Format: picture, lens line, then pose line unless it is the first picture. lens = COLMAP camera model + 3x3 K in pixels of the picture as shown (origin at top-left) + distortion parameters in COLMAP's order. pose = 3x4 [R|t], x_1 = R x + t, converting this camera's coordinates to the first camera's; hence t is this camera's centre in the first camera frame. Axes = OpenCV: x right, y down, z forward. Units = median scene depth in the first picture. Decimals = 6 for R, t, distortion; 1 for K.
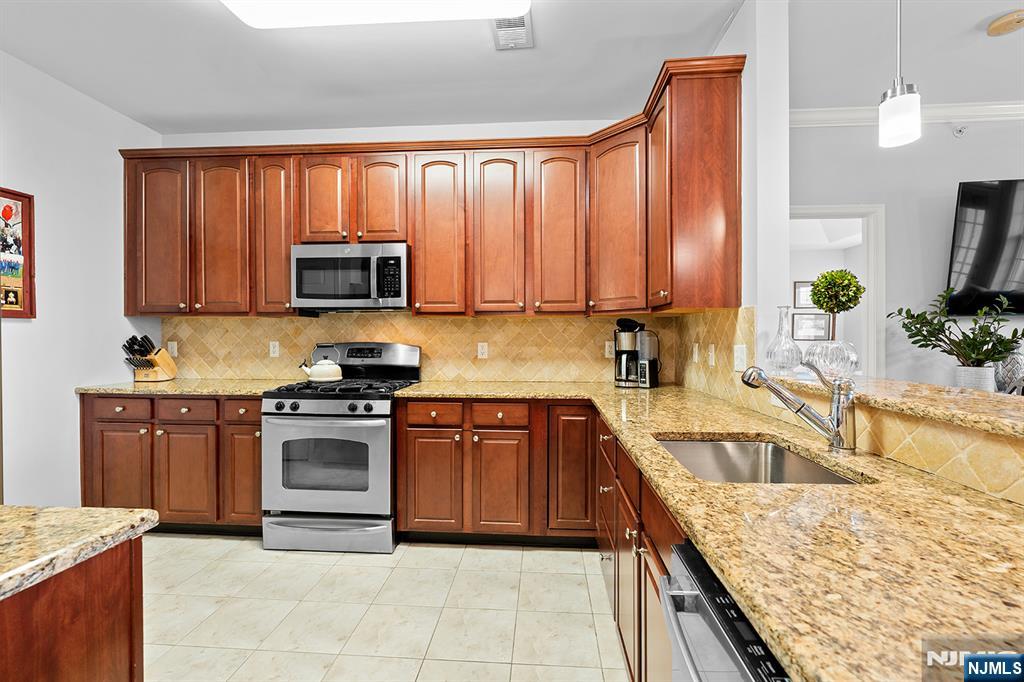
lens RADIAL K [[460.4, 0, 510.3], [0, 460.4, 336.1], [0, 0, 1]] dist [-0.005290, 0.001292]
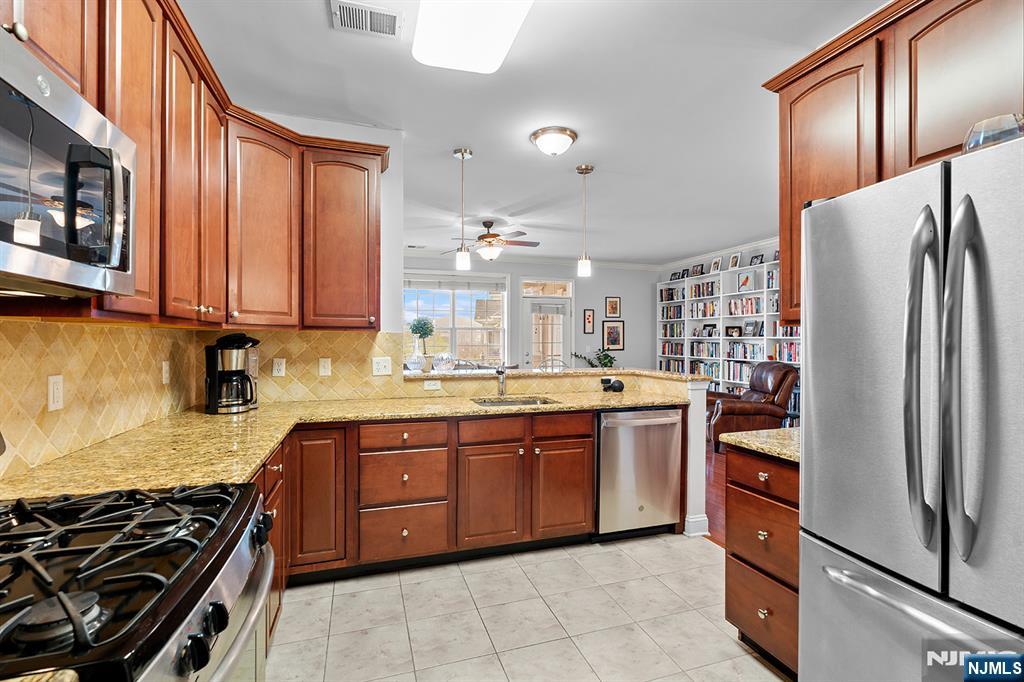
lens RADIAL K [[460.4, 0, 509.8], [0, 460.4, 340.3], [0, 0, 1]] dist [-0.005290, 0.001292]
pose [[-0.383571, 0.000829, 0.923511, -0.736463], [-0.003742, 0.999990, -0.002452, -0.024351], [-0.923504, -0.004396, -0.383564, 0.847724]]
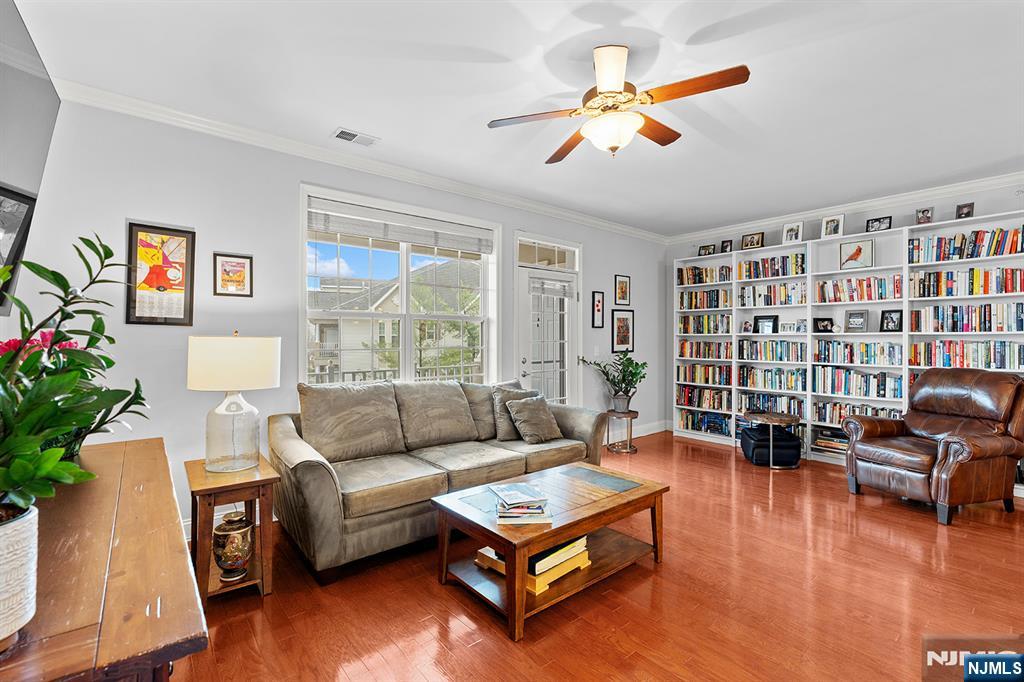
lens RADIAL K [[460.4, 0, 509.7], [0, 460.4, 336.8], [0, 0, 1]] dist [-0.005290, 0.001292]
pose [[-0.700063, 0.005539, 0.714060, 0.610512], [-0.001846, 0.999953, -0.009566, -0.018747], [-0.714079, -0.008016, -0.700020, 0.896466]]
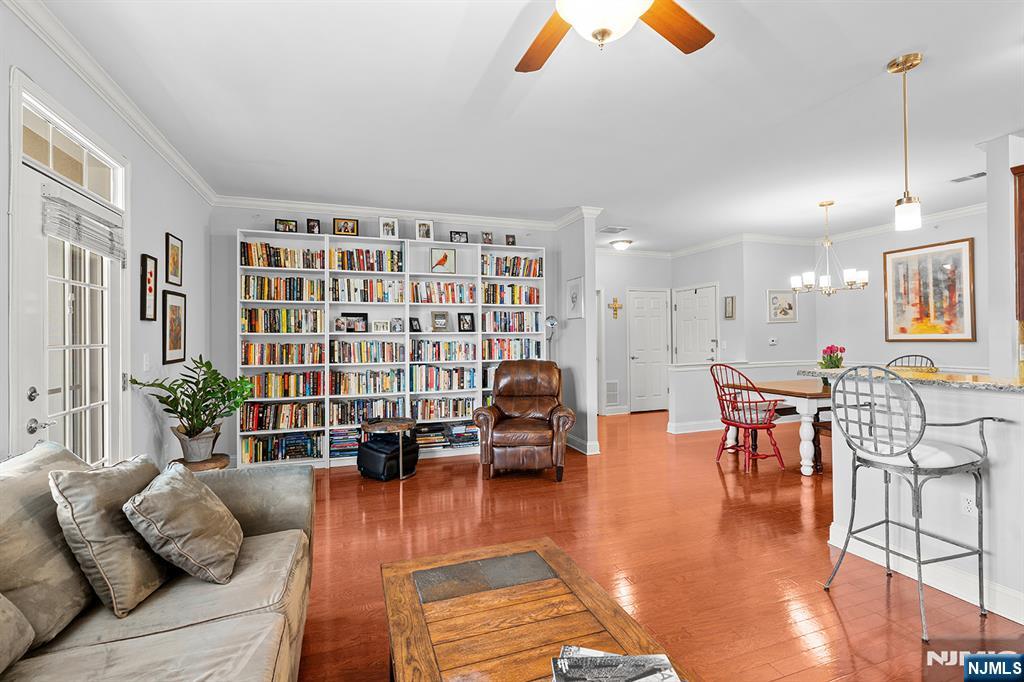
lens RADIAL K [[460.4, 0, 511.7], [0, 460.4, 334.7], [0, 0, 1]] dist [-0.005290, 0.001292]
pose [[-0.914228, 0.008143, -0.405118, 1.382627], [0.013375, 0.999860, -0.010086, -0.020320], [0.404979, -0.014640, -0.914209, 0.613975]]
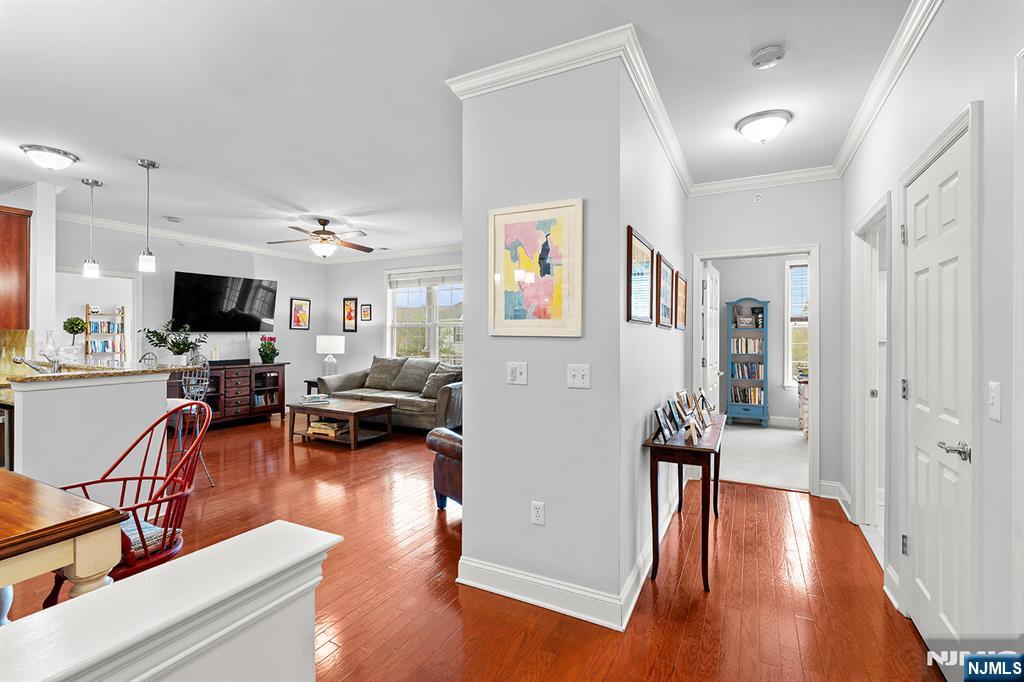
lens RADIAL K [[460.4, 0, 515.2], [0, 460.4, 335.8], [0, 0, 1]] dist [-0.005290, 0.001292]
pose [[0.389562, 0.002278, 0.920997, -0.395045], [-0.007864, 0.999969, 0.000853, -0.038800], [-0.920967, -0.007575, 0.389568, -1.314045]]
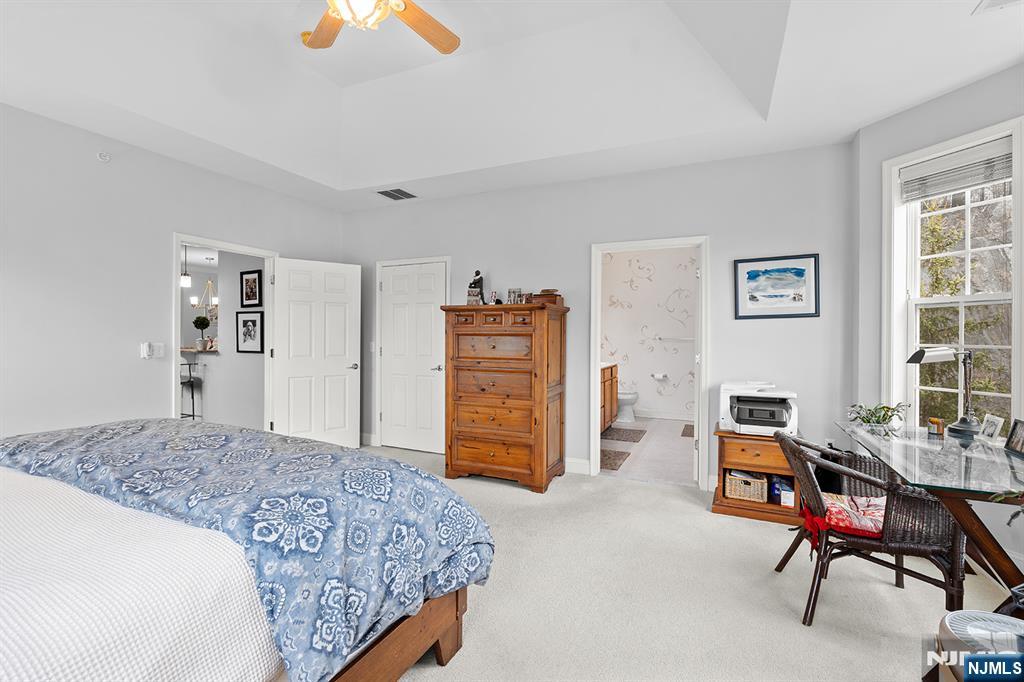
lens RADIAL K [[460.4, 0, 510.8], [0, 460.4, 343.6], [0, 0, 1]] dist [-0.005290, 0.001292]
pose [[-0.348874, 0.004077, -0.937161, 1.762192], [-0.005260, 0.999966, 0.006309, 0.007418], [0.937155, 0.007131, -0.348841, 2.460414]]
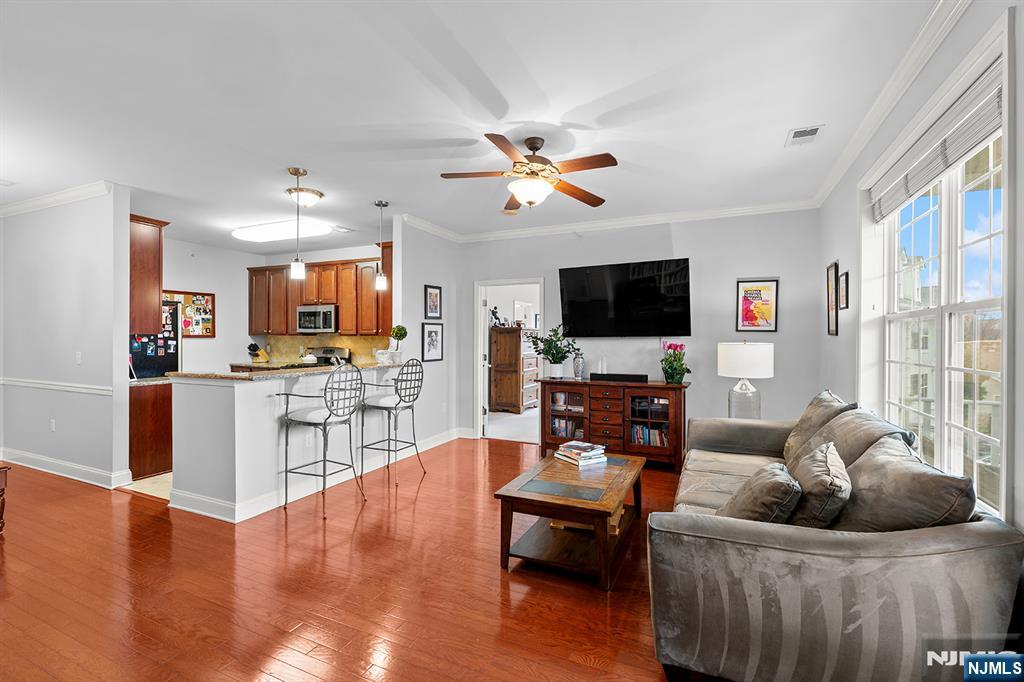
lens RADIAL K [[460.4, 0, 503.9], [0, 460.4, 340.4], [0, 0, 1]] dist [-0.005290, 0.001292]
pose [[0.934419, 0.006304, -0.356119, 1.410310], [-0.002935, 0.999946, 0.010001, -0.048273], [0.356163, -0.008300, 0.934387, -0.870449]]
